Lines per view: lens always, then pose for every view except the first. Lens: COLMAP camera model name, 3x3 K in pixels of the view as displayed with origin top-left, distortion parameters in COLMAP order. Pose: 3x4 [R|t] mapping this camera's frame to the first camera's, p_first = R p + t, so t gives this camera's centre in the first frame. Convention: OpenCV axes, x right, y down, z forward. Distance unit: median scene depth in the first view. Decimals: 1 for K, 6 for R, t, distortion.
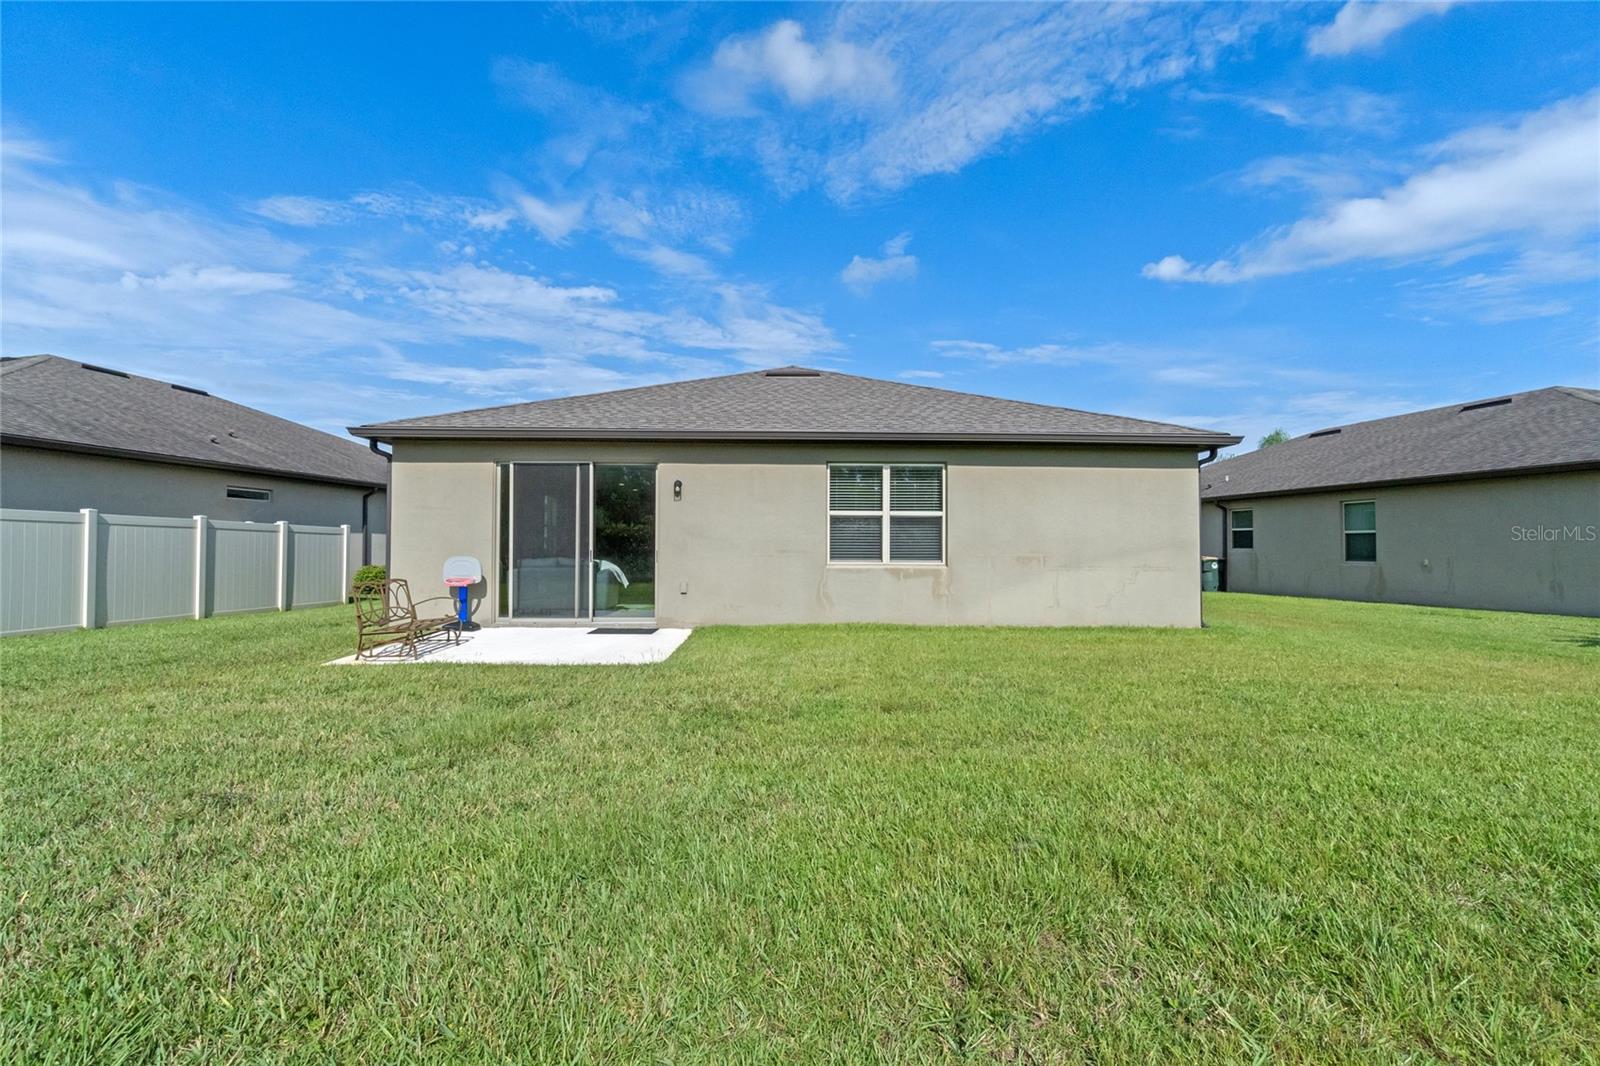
lens RADIAL K [[697.2, 0, 802.0], [0, 697.2, 523.5], [0, 0, 1]] dist [-0.011943, 0.005151]
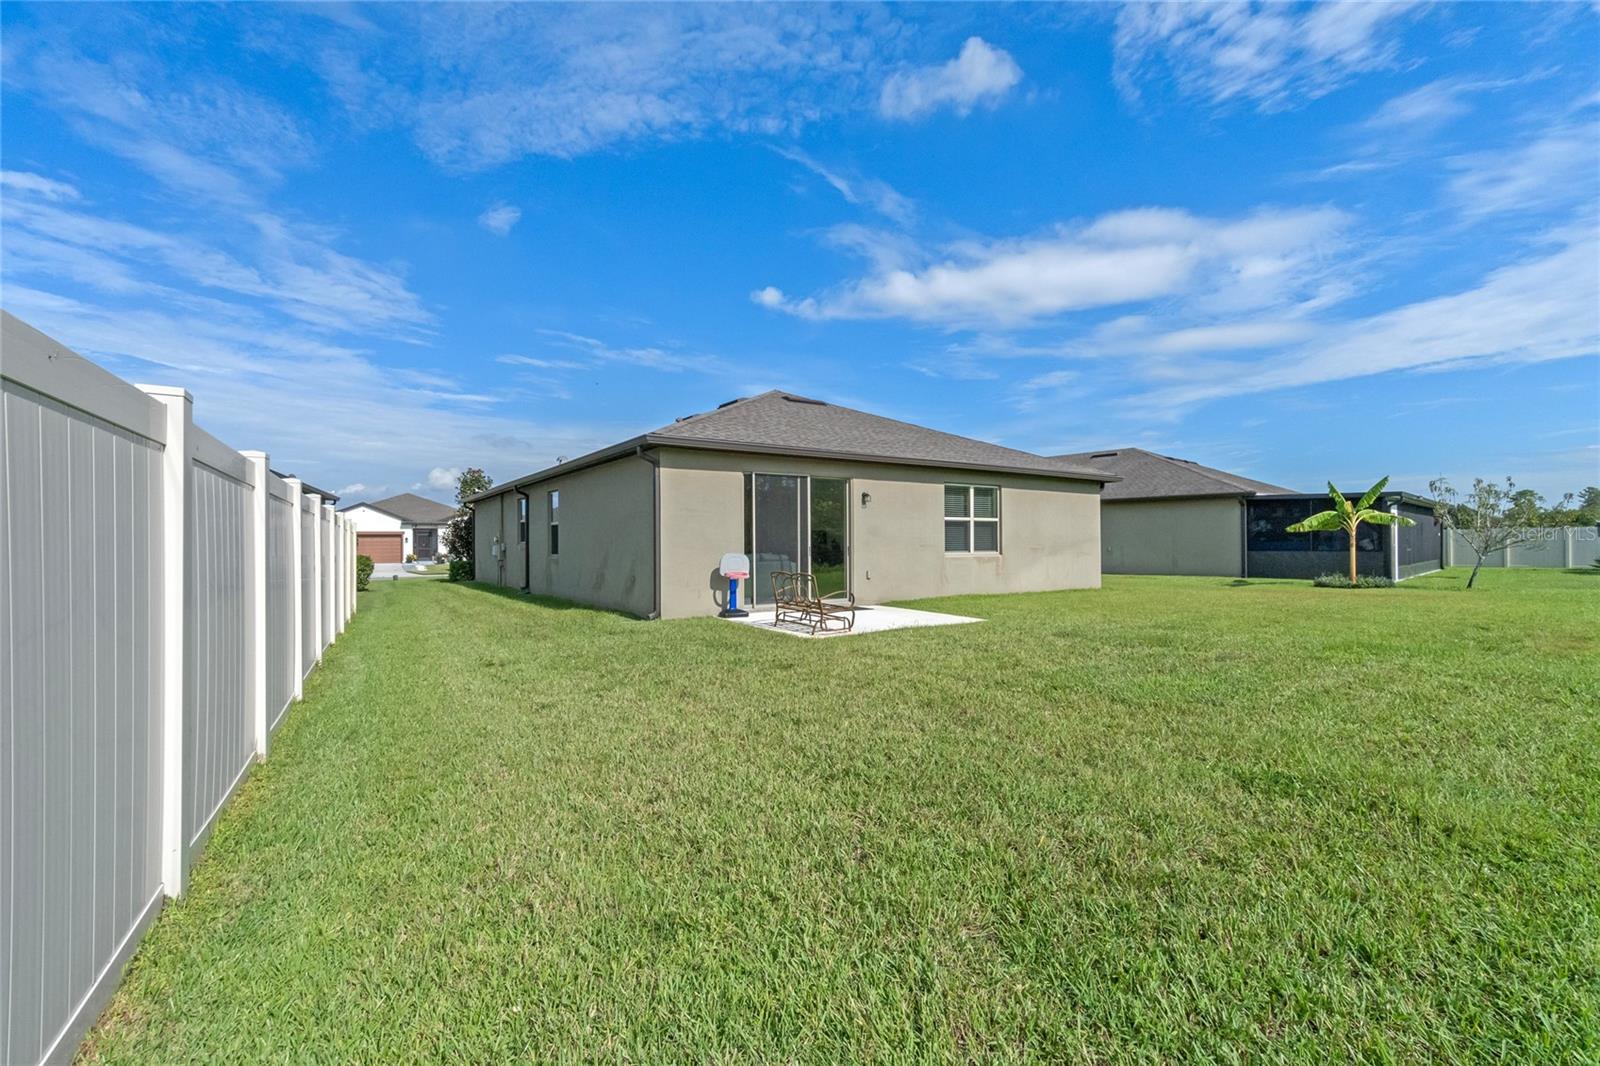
lens RADIAL K [[697.2, 0, 805.1], [0, 697.2, 522.4], [0, 0, 1]] dist [-0.011943, 0.005151]
pose [[0.839743, 0.006725, 0.542942, -0.830814], [-0.009036, 0.999958, 0.001589, -0.006246], [-0.542909, -0.006240, 0.839769, -0.027044]]
